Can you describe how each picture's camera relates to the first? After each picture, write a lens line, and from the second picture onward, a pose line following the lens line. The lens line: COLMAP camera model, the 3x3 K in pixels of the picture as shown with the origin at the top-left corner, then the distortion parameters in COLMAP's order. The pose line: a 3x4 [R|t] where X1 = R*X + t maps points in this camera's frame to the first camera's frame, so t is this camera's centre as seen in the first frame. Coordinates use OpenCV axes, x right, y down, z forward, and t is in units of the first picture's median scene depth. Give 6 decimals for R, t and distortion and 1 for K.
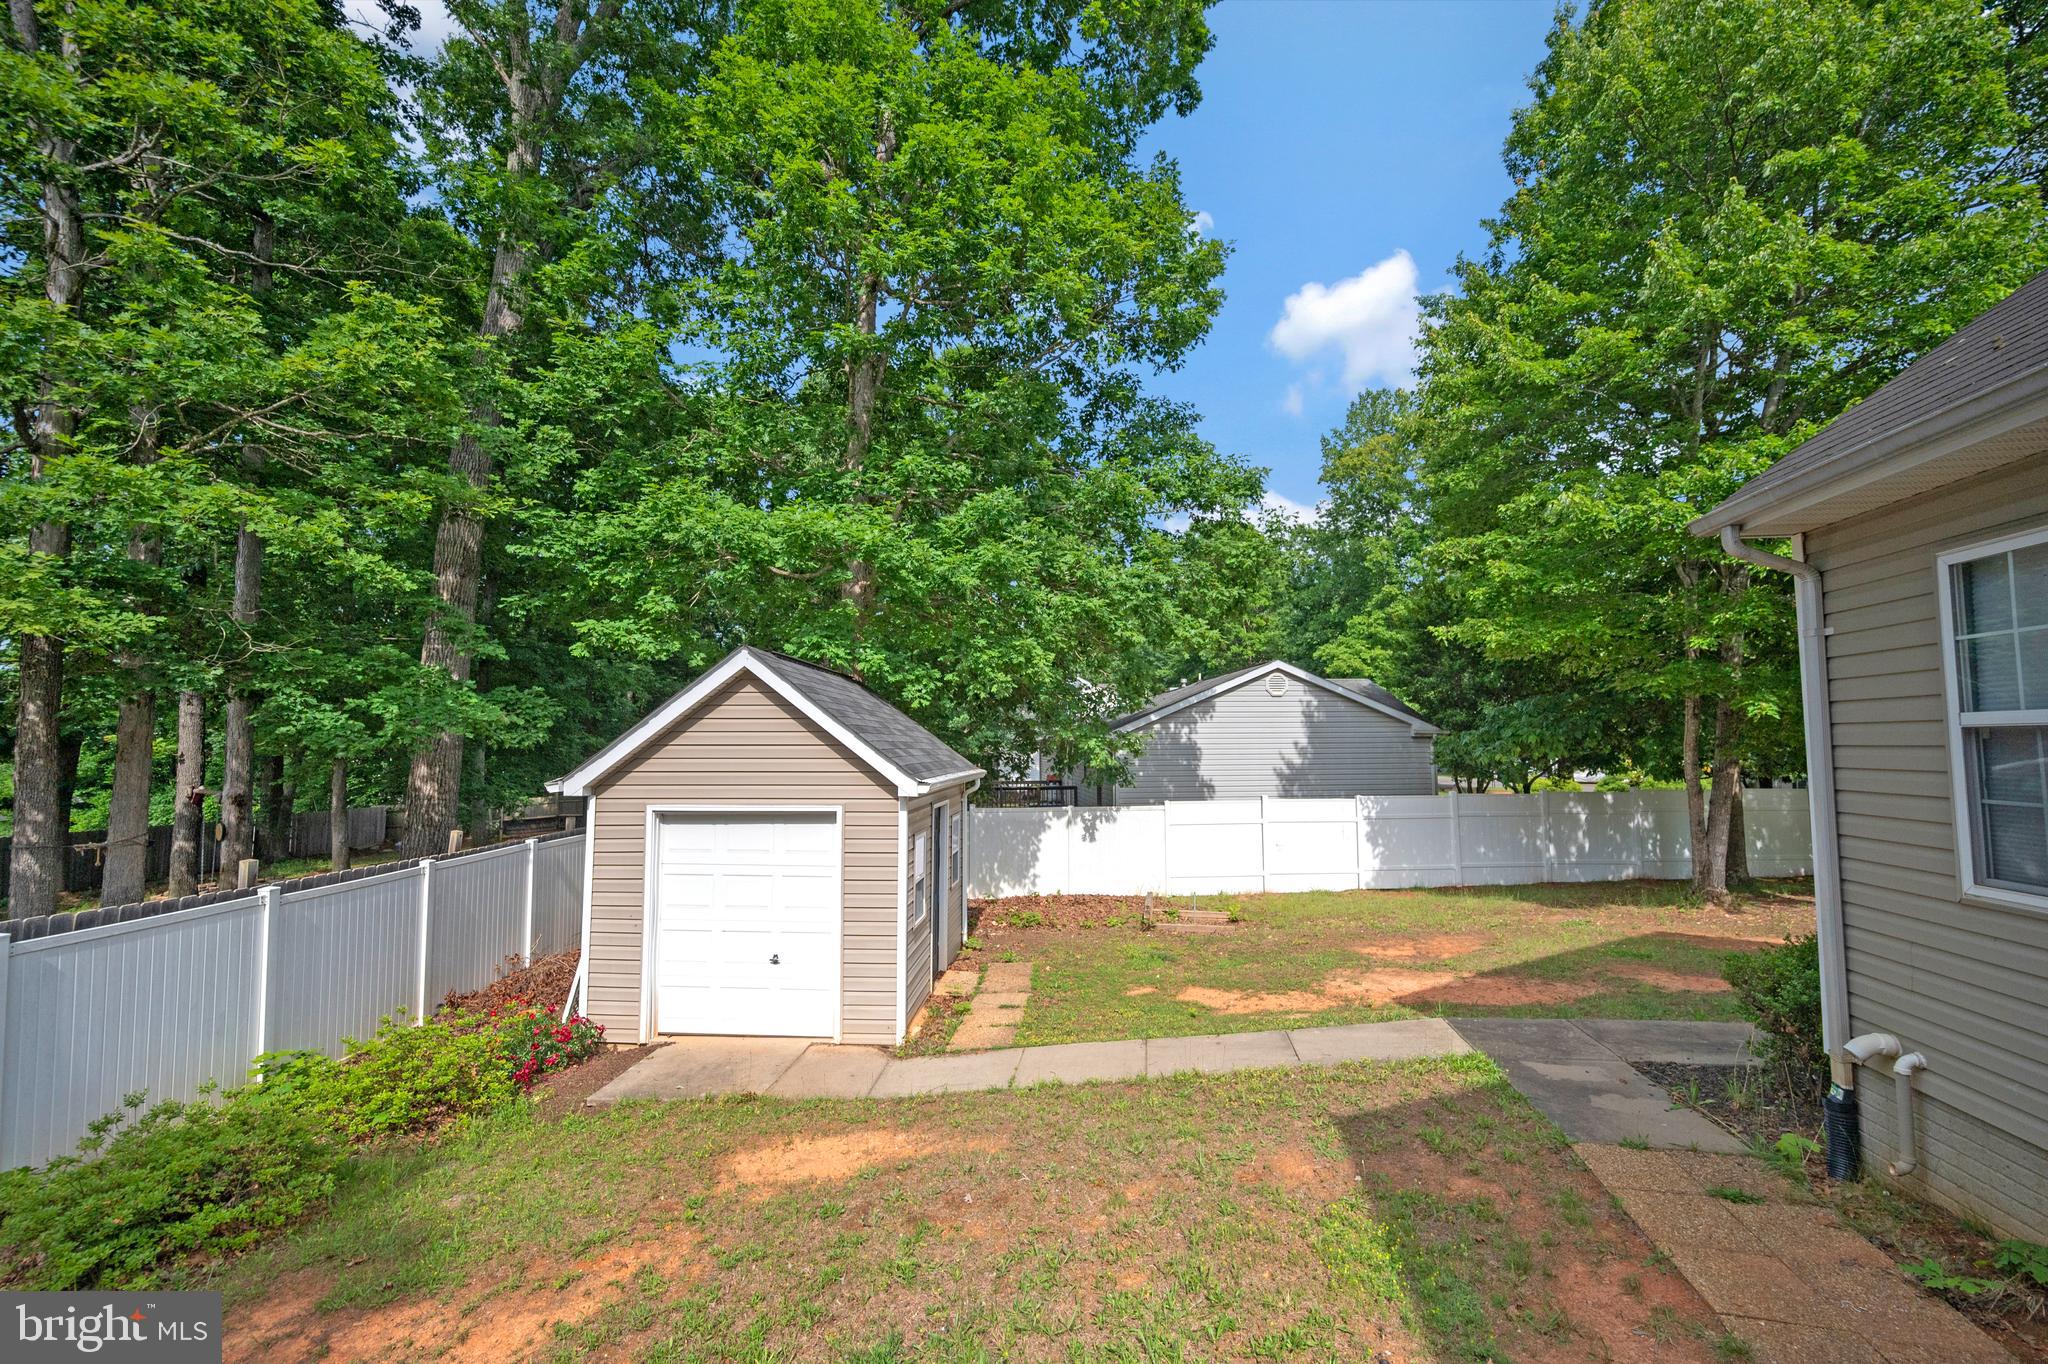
lens RADIAL K [[821.3, 0, 1034.7], [0, 821.3, 690.4], [0, 0, 1]] dist [0.001383, -0.000131]
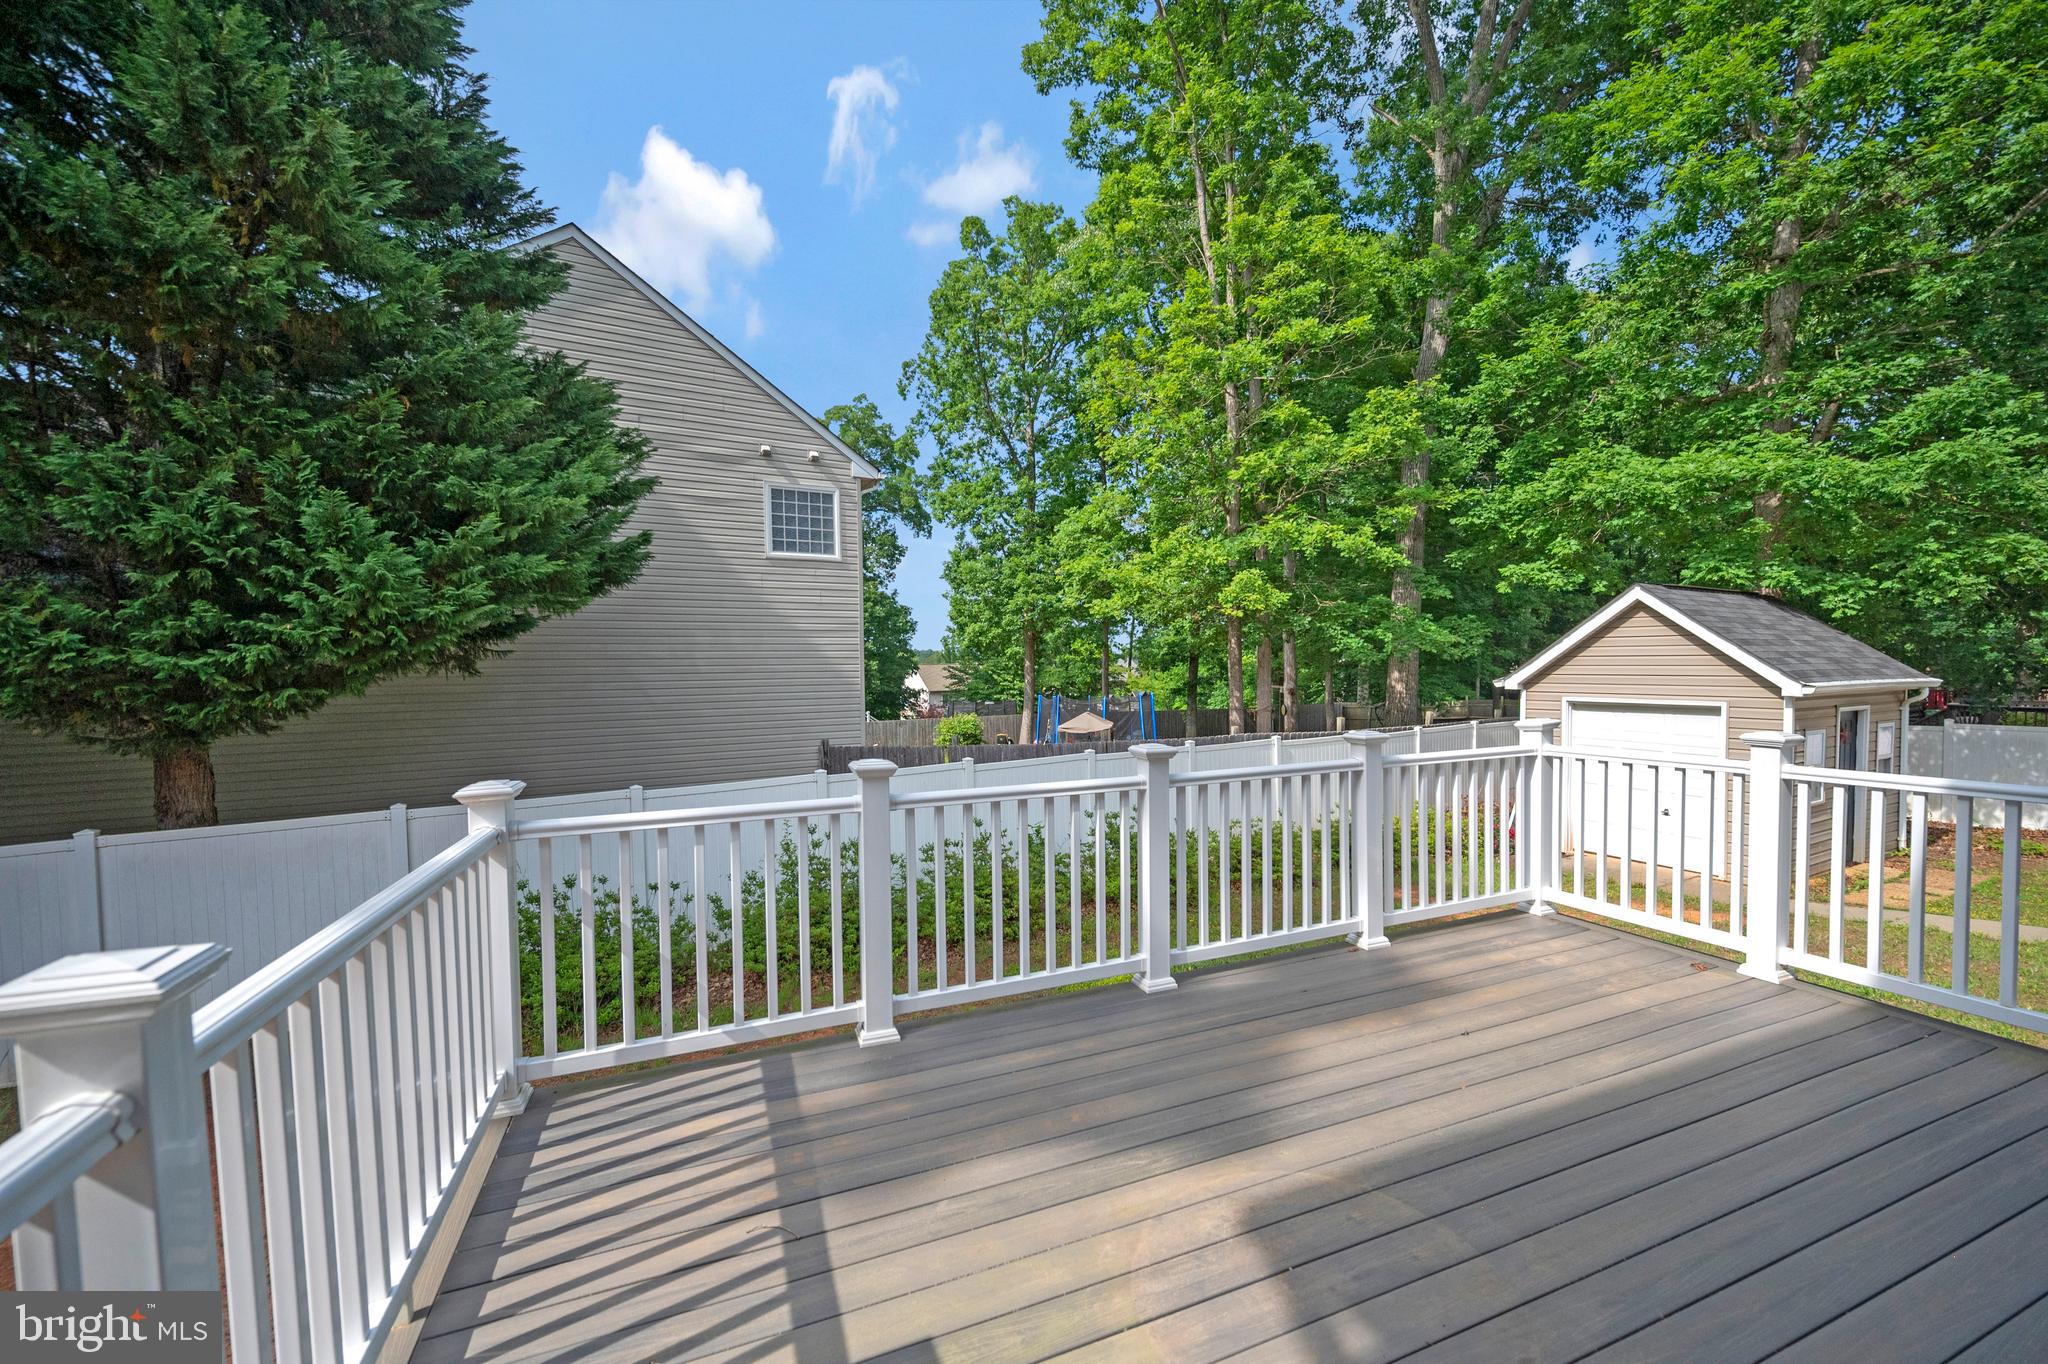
lens RADIAL K [[821.3, 0, 1034.7], [0, 821.3, 690.4], [0, 0, 1]] dist [0.001383, -0.000131]
pose [[0.544741, 0.025603, -0.838213, 0.178678], [0.064694, 0.995272, 0.072445, -0.029010], [0.836105, -0.093691, 0.540509, -0.422428]]
